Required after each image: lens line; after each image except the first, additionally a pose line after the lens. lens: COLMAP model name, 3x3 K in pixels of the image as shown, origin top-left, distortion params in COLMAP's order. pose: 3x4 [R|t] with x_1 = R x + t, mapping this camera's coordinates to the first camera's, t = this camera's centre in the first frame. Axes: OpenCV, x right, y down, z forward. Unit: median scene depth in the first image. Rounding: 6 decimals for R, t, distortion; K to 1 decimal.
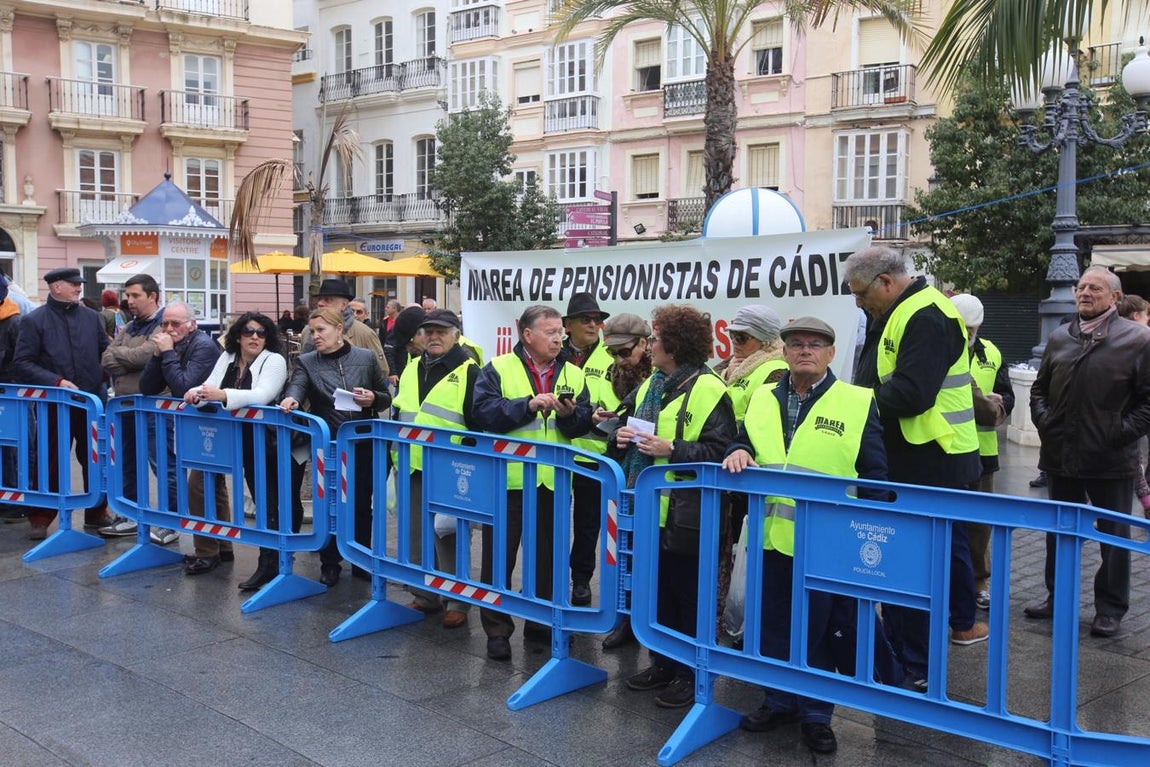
lens RADIAL K [[1001.7, 0, 574.3], [0, 1001.7, 389.0], [0, 0, 1]] dist [0.013244, 0.047879]
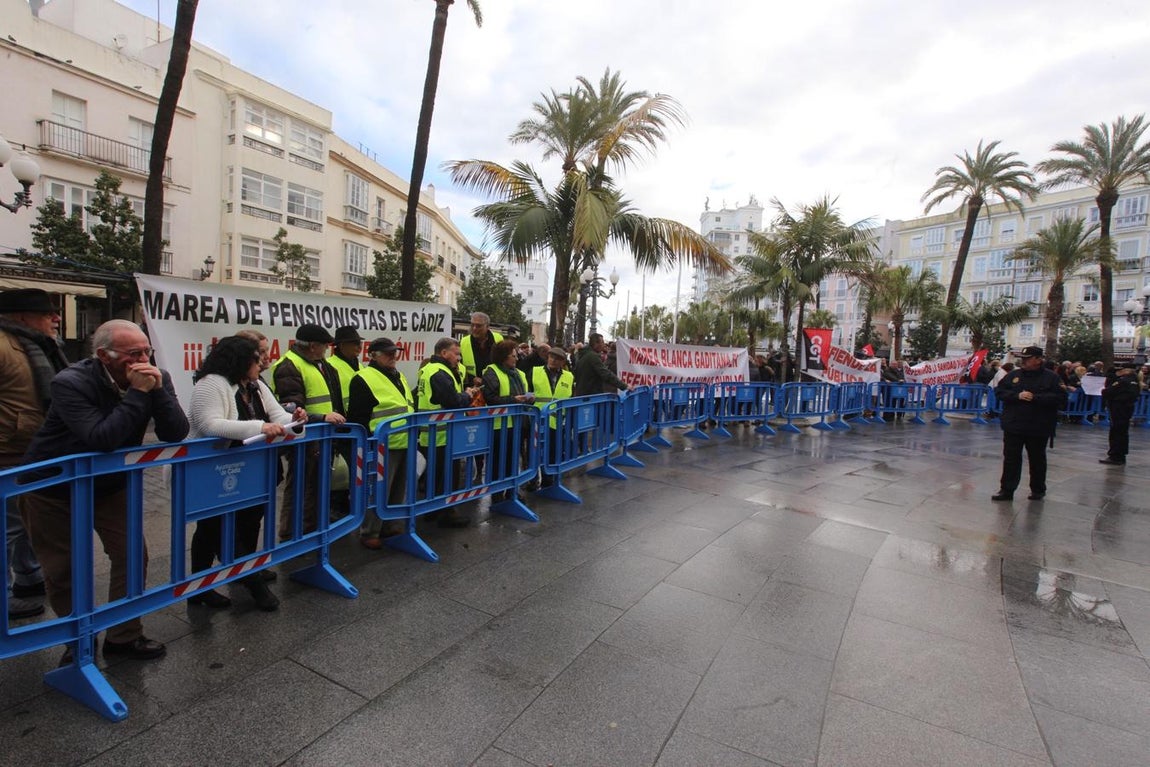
lens RADIAL K [[556.6, 0, 555.8], [0, 556.6, 371.0], [0, 0, 1]] dist [-0.017015, 0.005370]
pose [[-0.101135, -0.048095, 0.993710, -0.811070], [0.047319, 0.997468, 0.053093, -0.048903], [-0.993747, 0.052391, -0.098603, 0.696220]]
